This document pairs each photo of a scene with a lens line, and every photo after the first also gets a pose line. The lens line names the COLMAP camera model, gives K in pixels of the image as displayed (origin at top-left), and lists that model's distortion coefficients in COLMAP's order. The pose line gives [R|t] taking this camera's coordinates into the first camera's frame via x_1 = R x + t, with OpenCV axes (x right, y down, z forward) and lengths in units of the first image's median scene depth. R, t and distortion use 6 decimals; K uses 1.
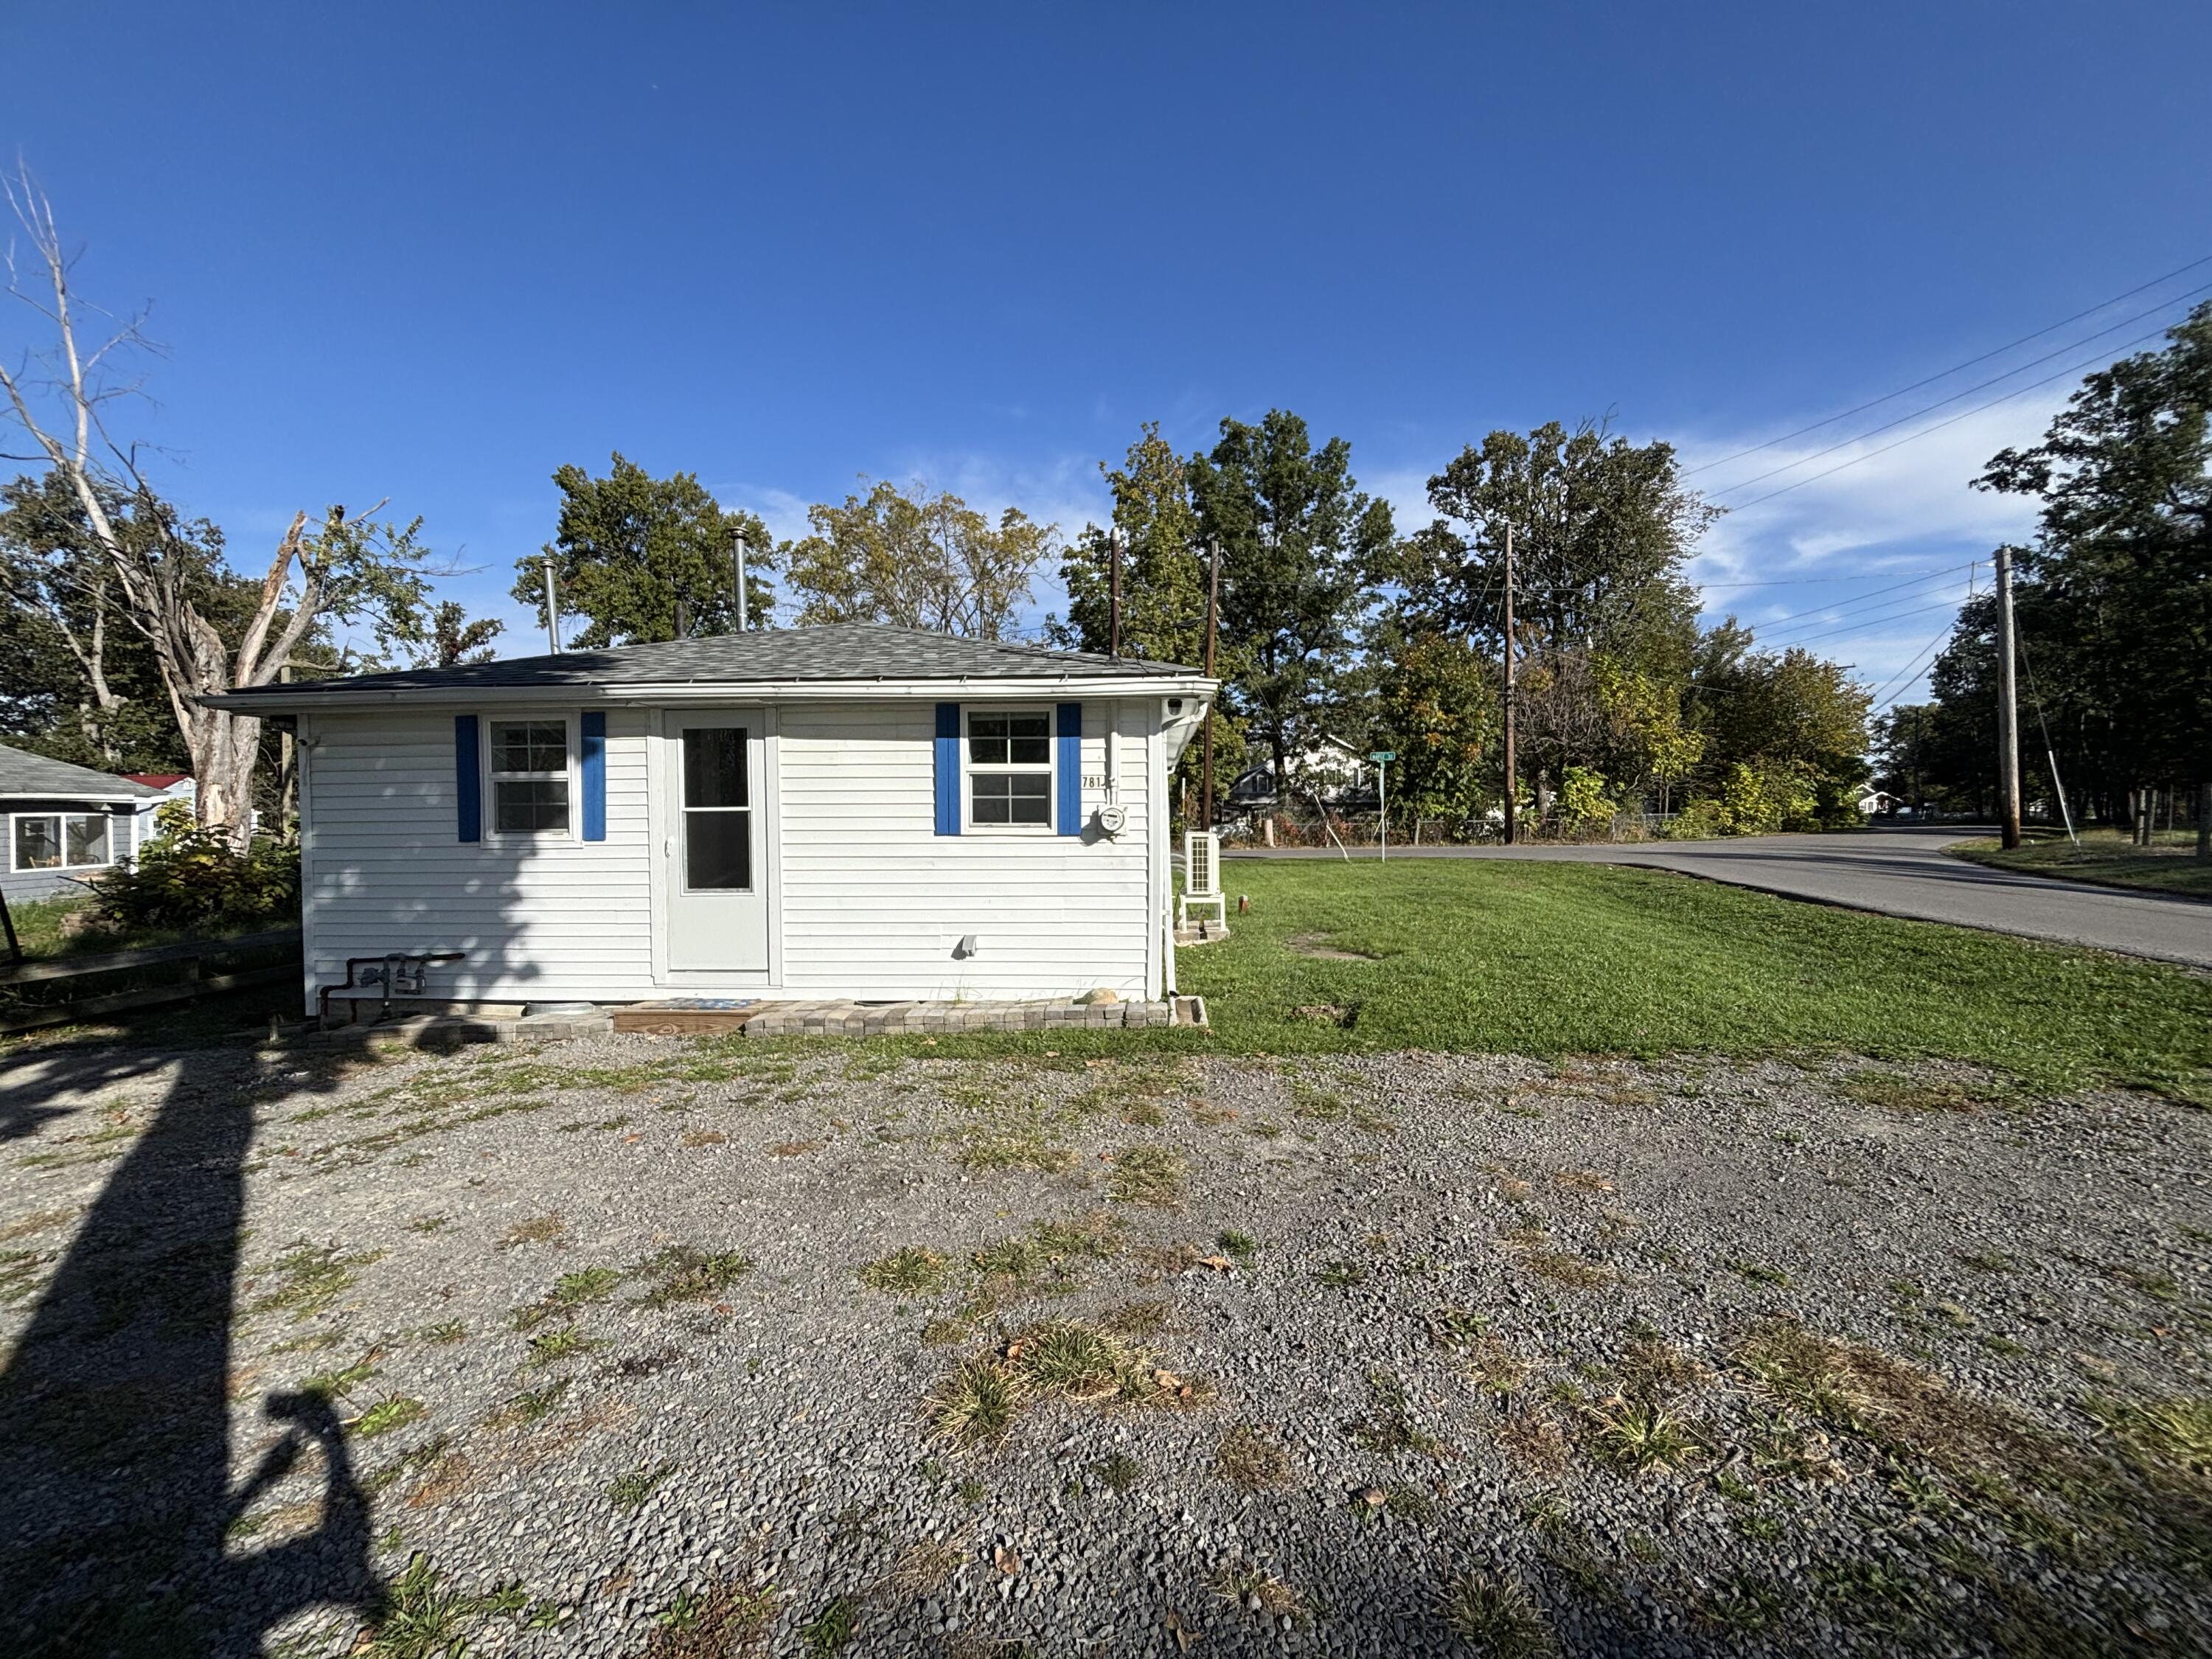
lens RADIAL K [[872.2, 0, 1106.0], [0, 872.2, 829.5], [0, 0, 1]] dist [-0.000507, -0.000220]
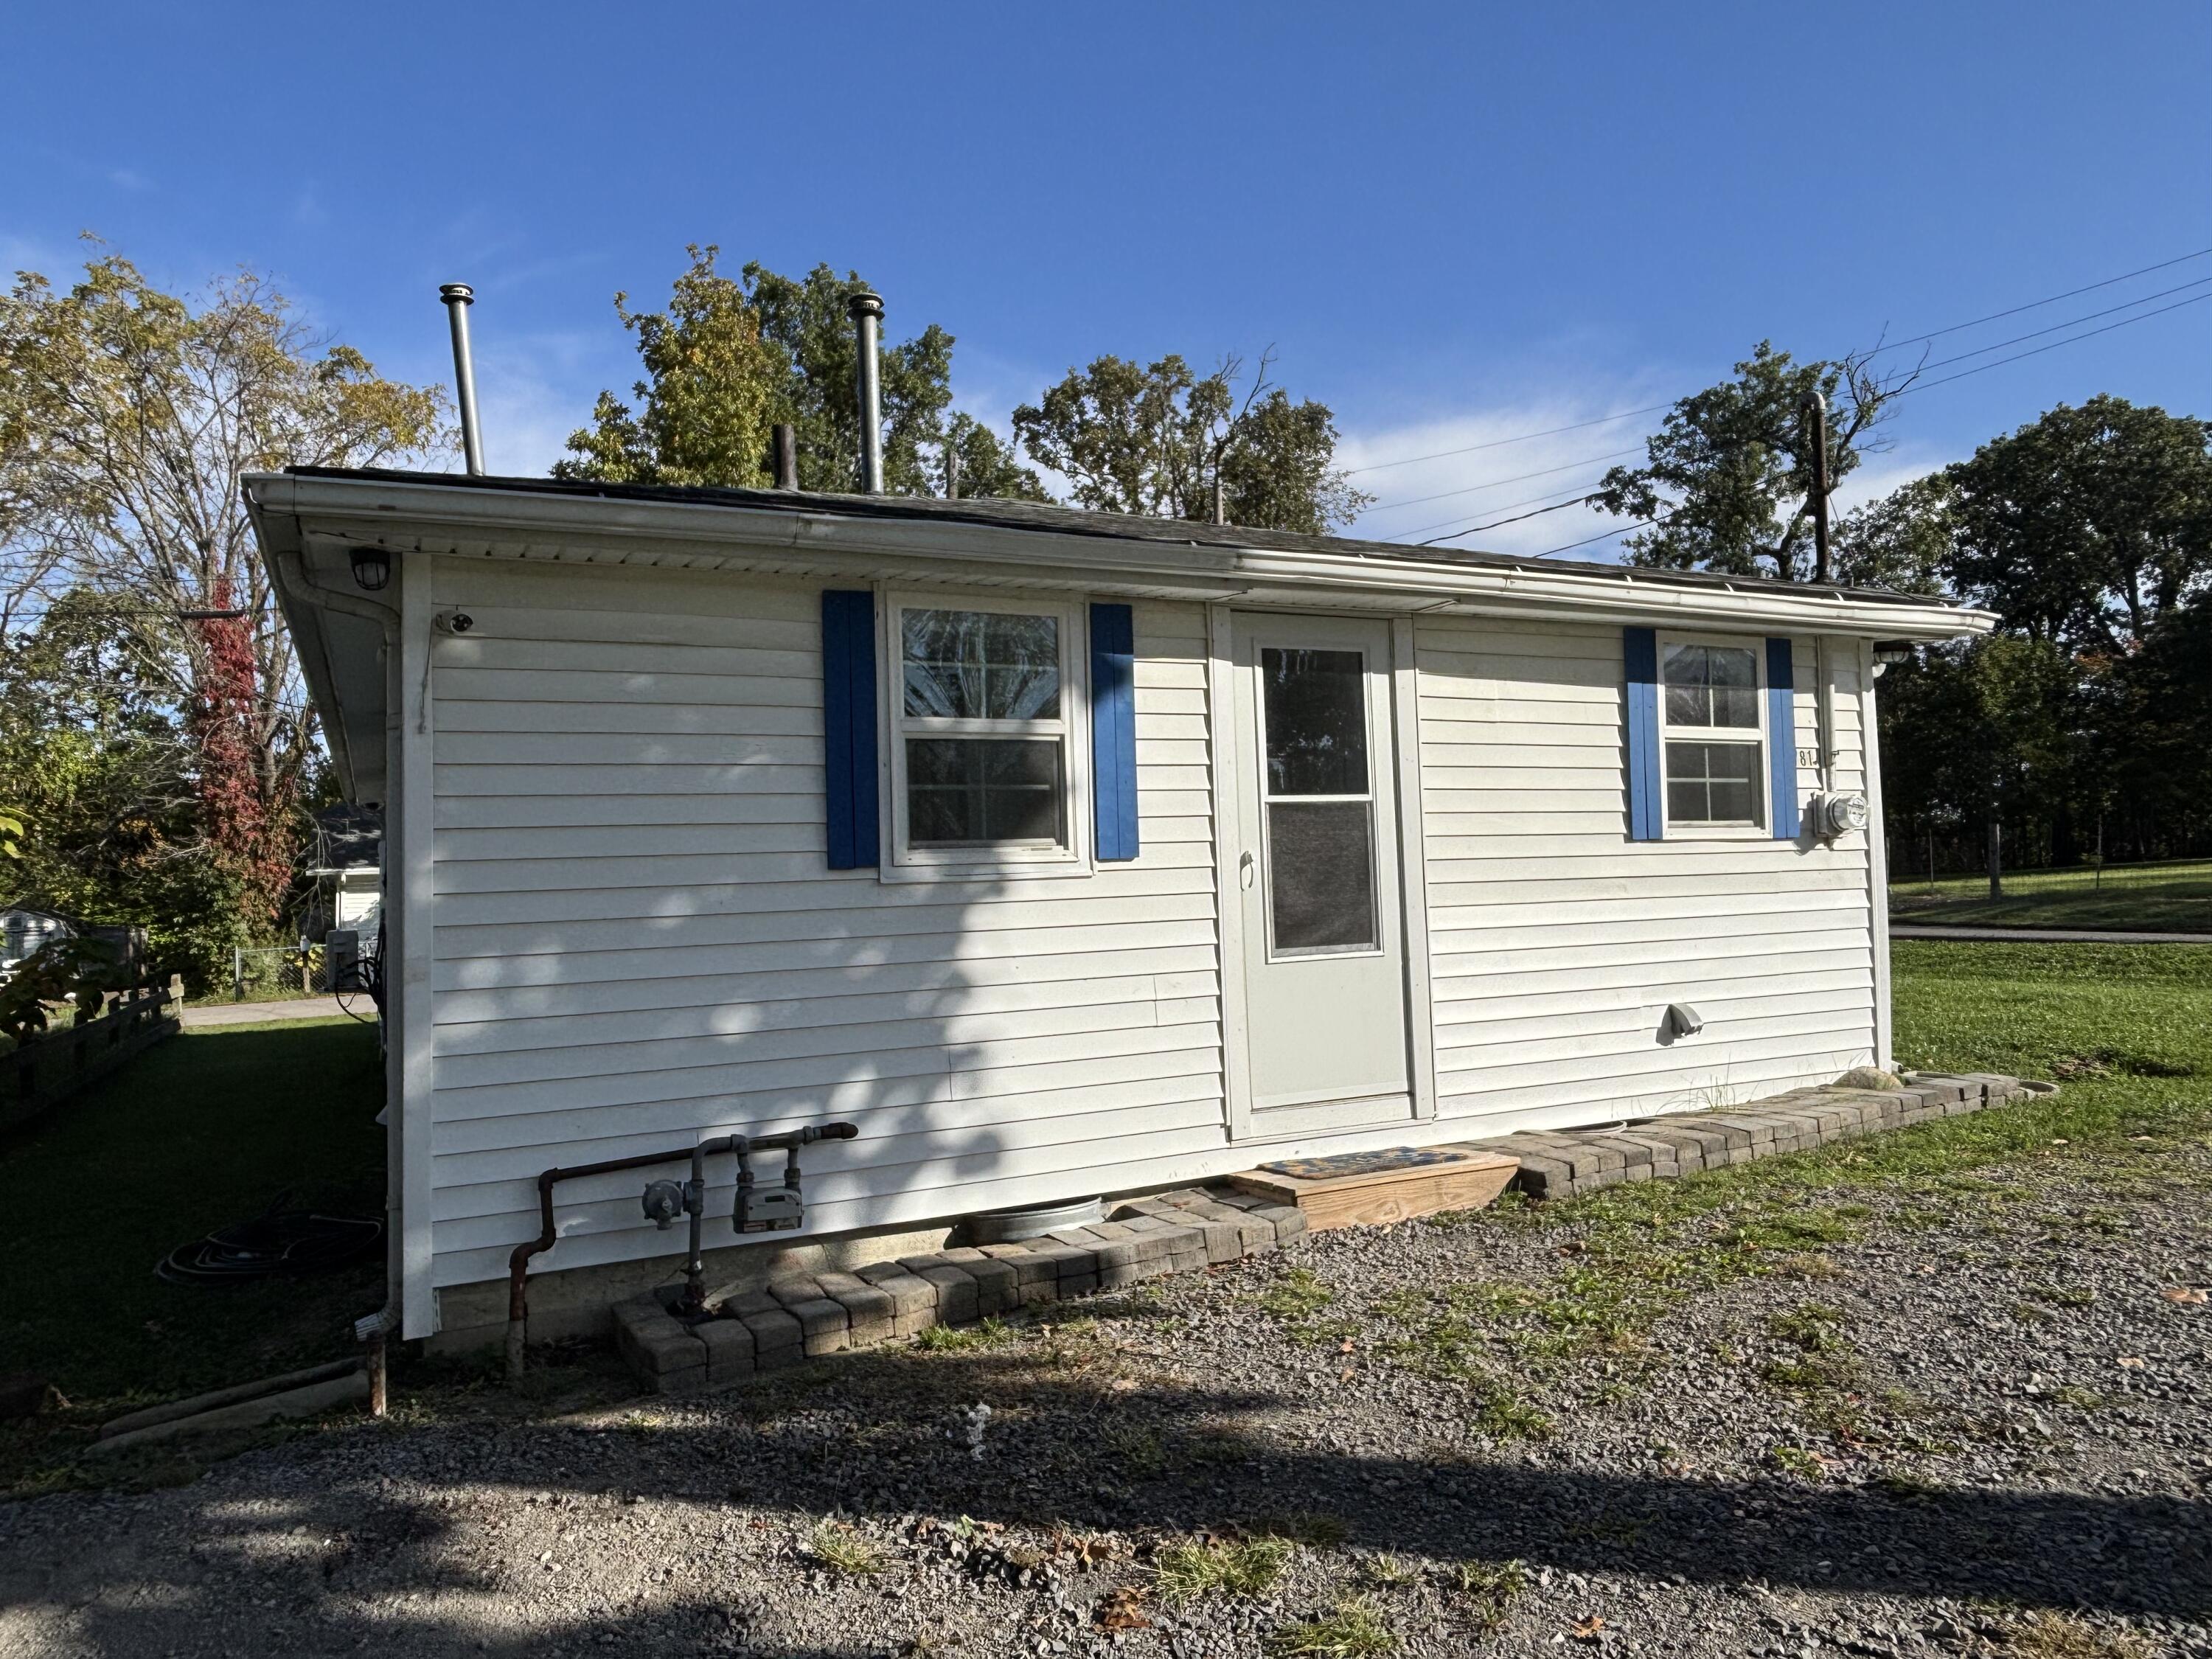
lens RADIAL K [[1449.0, 0, 1092.5], [0, 1449.0, 813.1], [0, 0, 1]] dist [-0.003949, 0.001366]
pose [[0.865754, 0.001259, 0.500468, -1.008022], [0.047829, 0.995212, -0.085243, 0.055158], [-0.498179, 0.097736, 0.861548, 0.295370]]
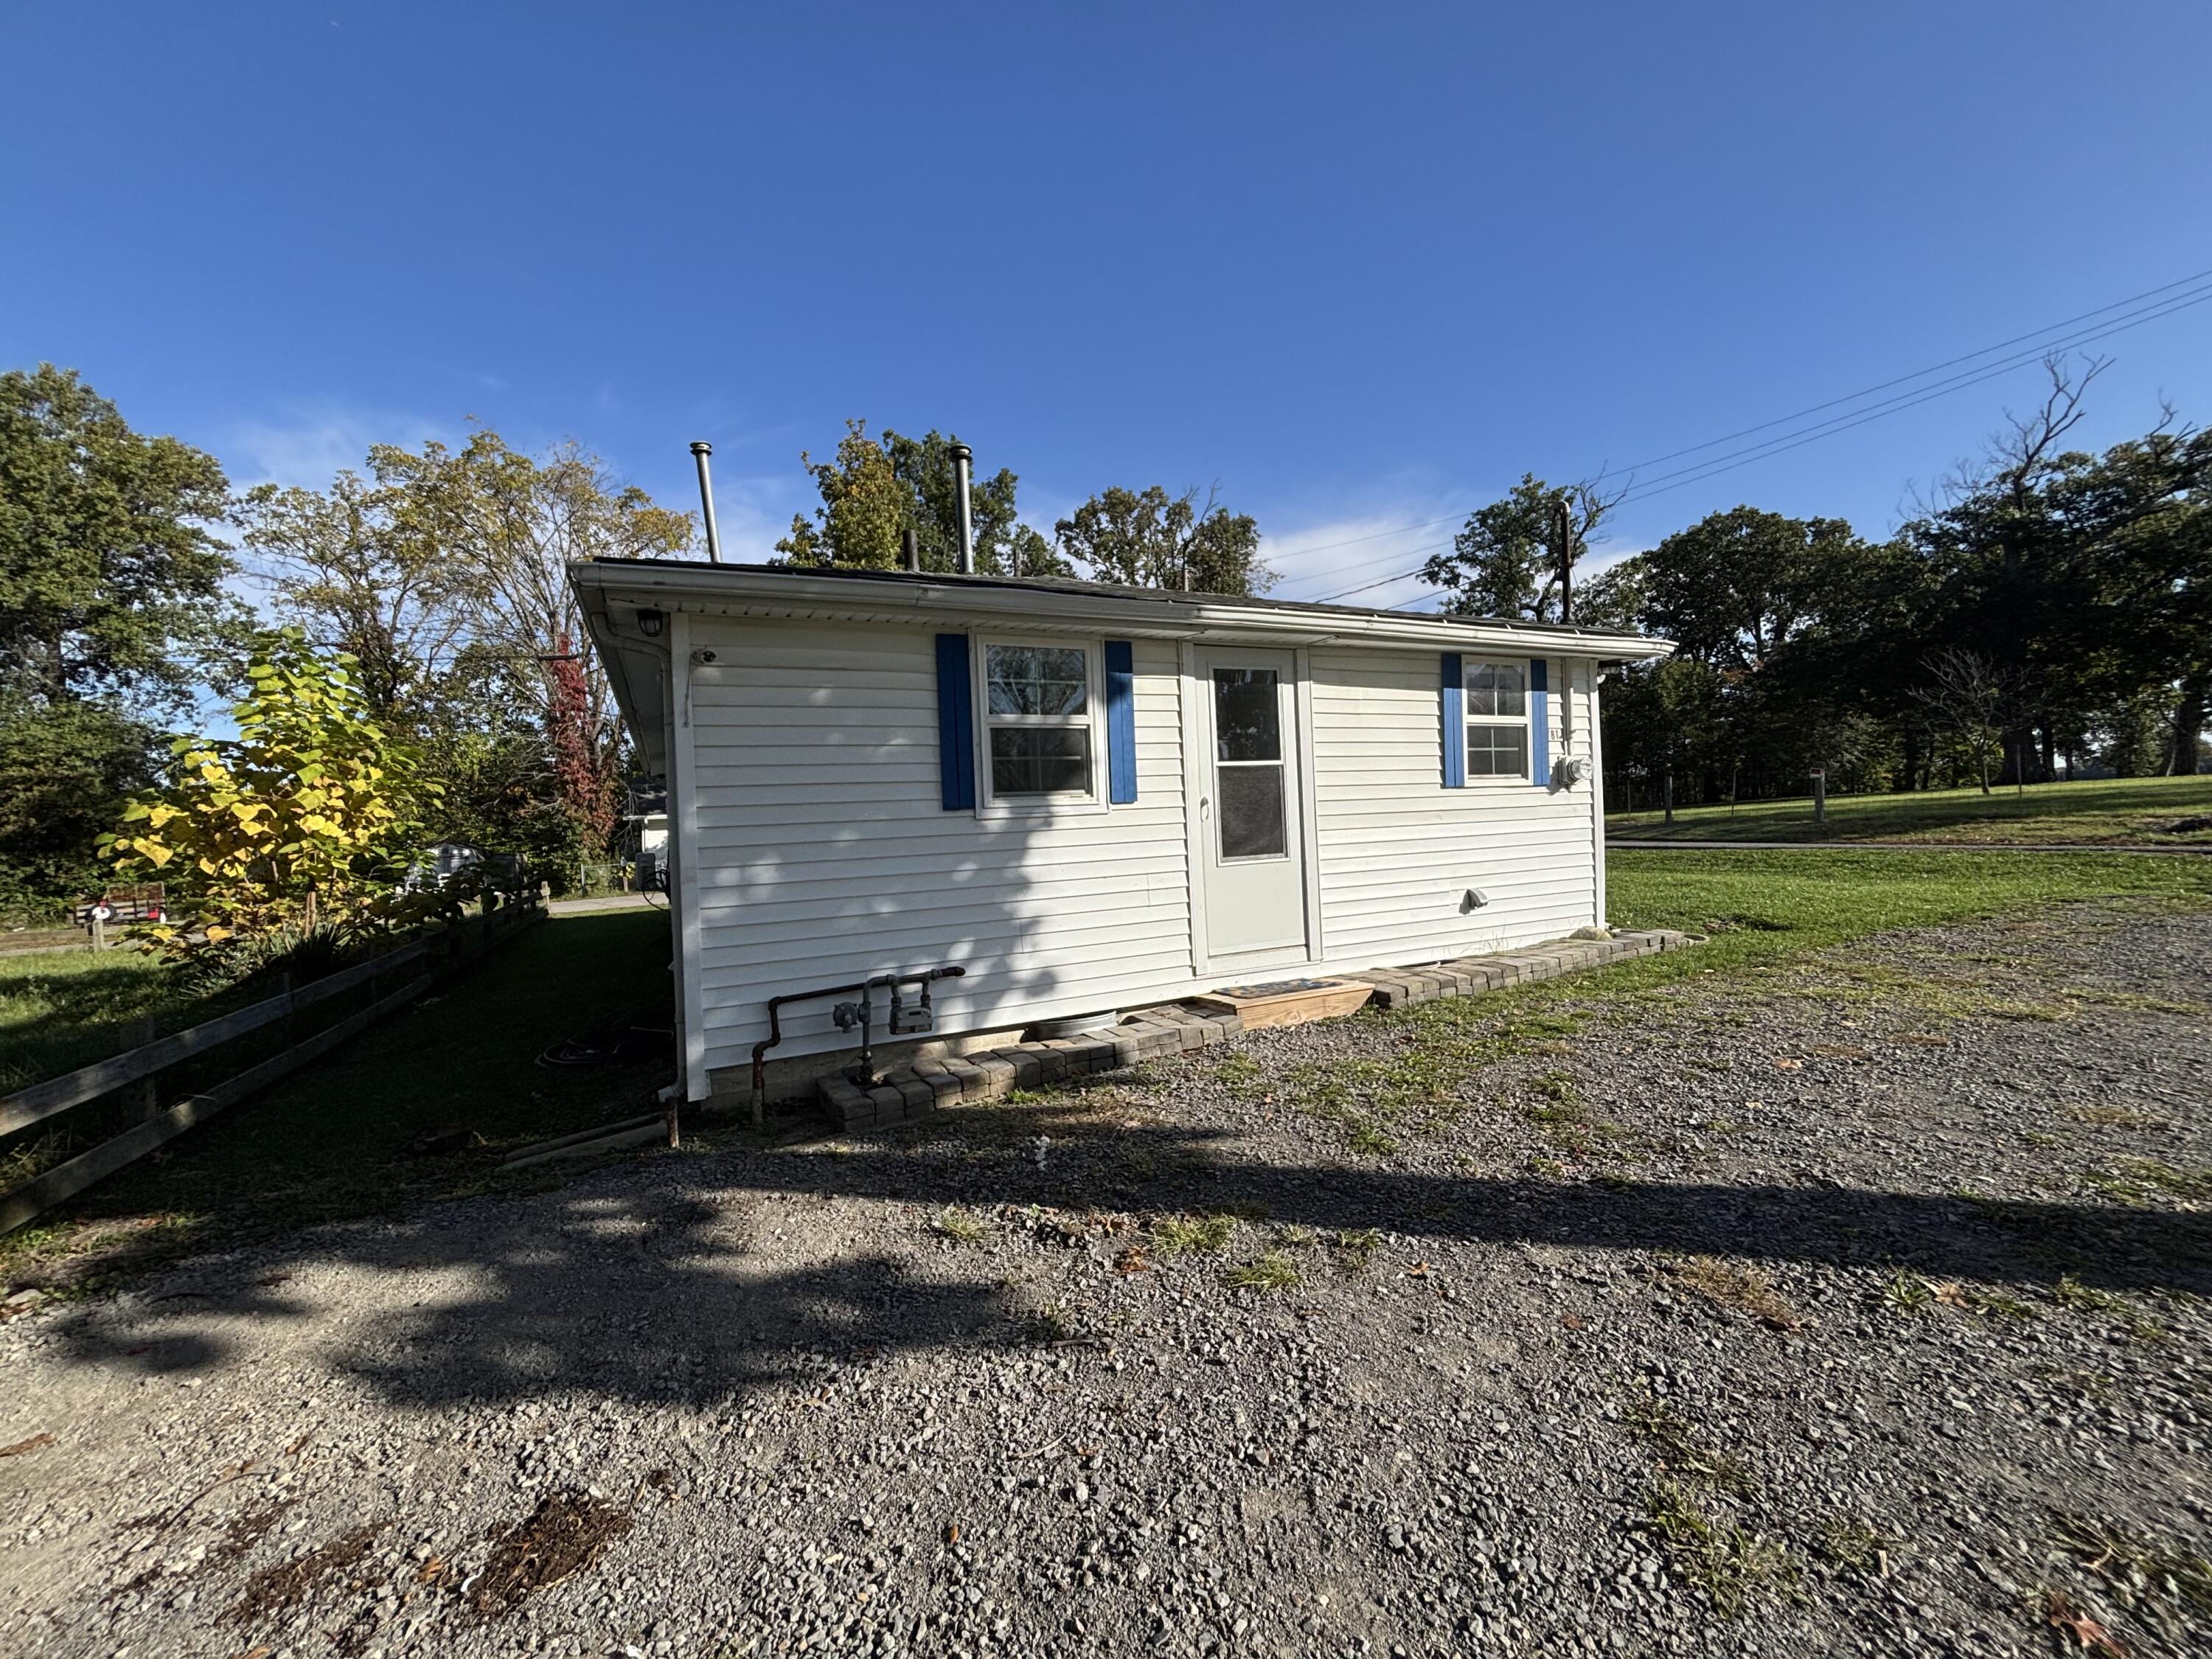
lens RADIAL K [[894.6, 0, 1105.3], [0, 894.6, 825.6], [0, 0, 1]] dist [-0.001025, -0.000650]
pose [[0.867353, -0.035620, 0.496417, -1.003591], [0.058713, 0.997794, -0.030988, 0.057170], [-0.494218, 0.056023, 0.867531, 0.303093]]
